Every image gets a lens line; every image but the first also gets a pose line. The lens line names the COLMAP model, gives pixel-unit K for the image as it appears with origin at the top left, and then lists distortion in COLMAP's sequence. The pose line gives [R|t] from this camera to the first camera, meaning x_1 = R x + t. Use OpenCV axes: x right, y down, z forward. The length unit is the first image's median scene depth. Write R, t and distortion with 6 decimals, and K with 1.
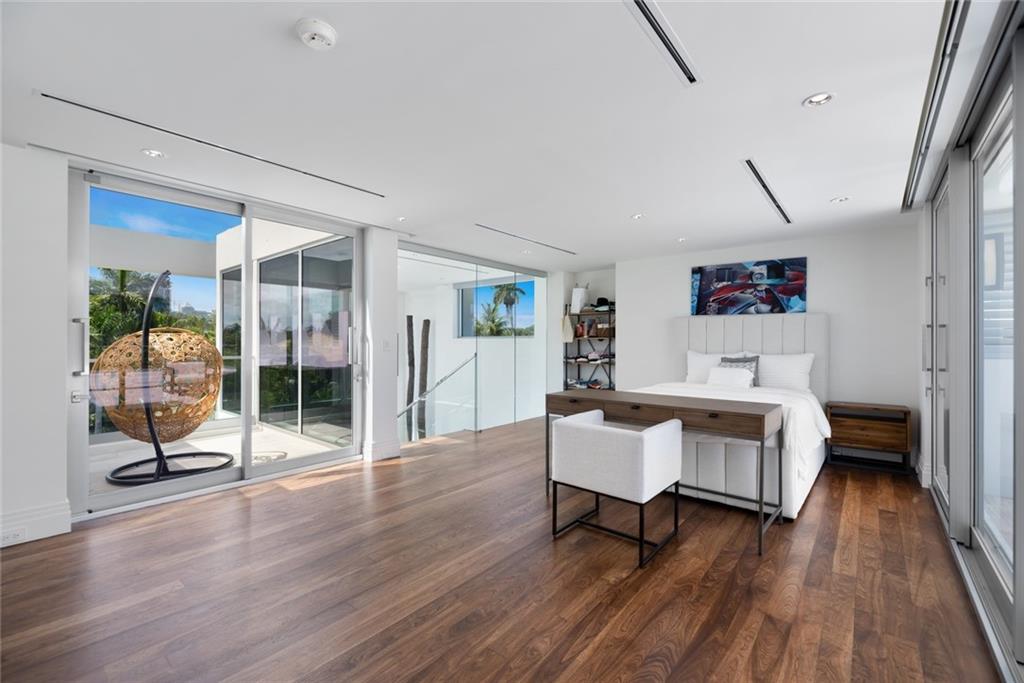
lens RADIAL K [[423.1, 0, 508.4], [0, 423.1, 345.0], [0, 0, 1]] dist [0.017081, 0.000320]
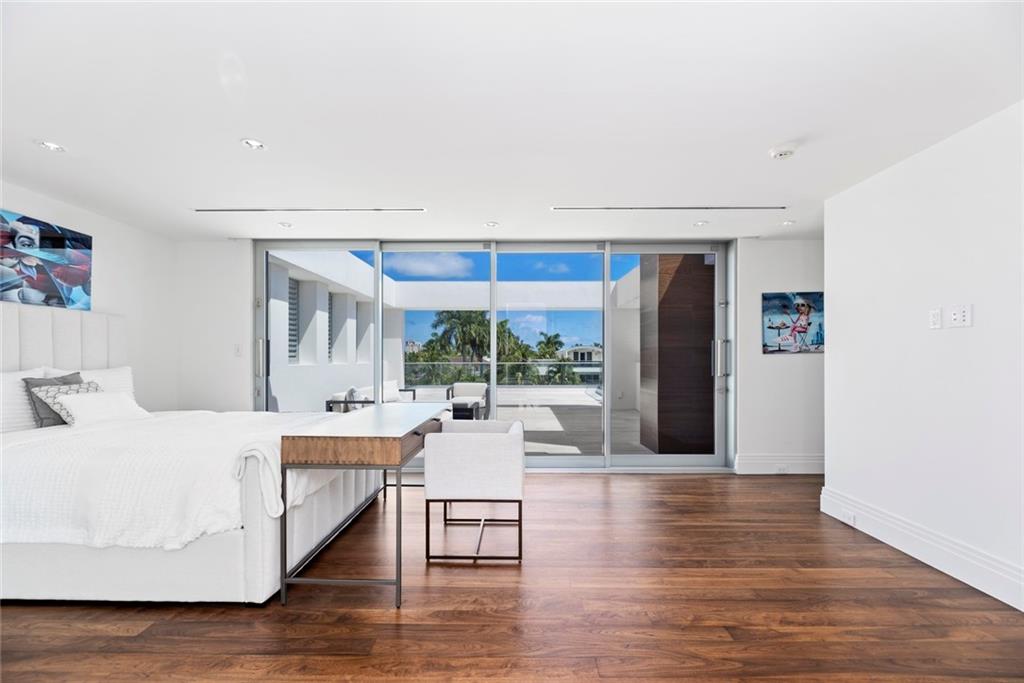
lens RADIAL K [[420.4, 0, 510.1], [0, 420.4, 348.2], [0, 0, 1]] dist [-0.000753, -0.000049]
pose [[-0.648672, 0.002193, 0.761065, -0.315649], [-0.004583, 0.999966, -0.006787, -0.009900], [-0.761055, -0.007891, -0.648640, 0.885638]]
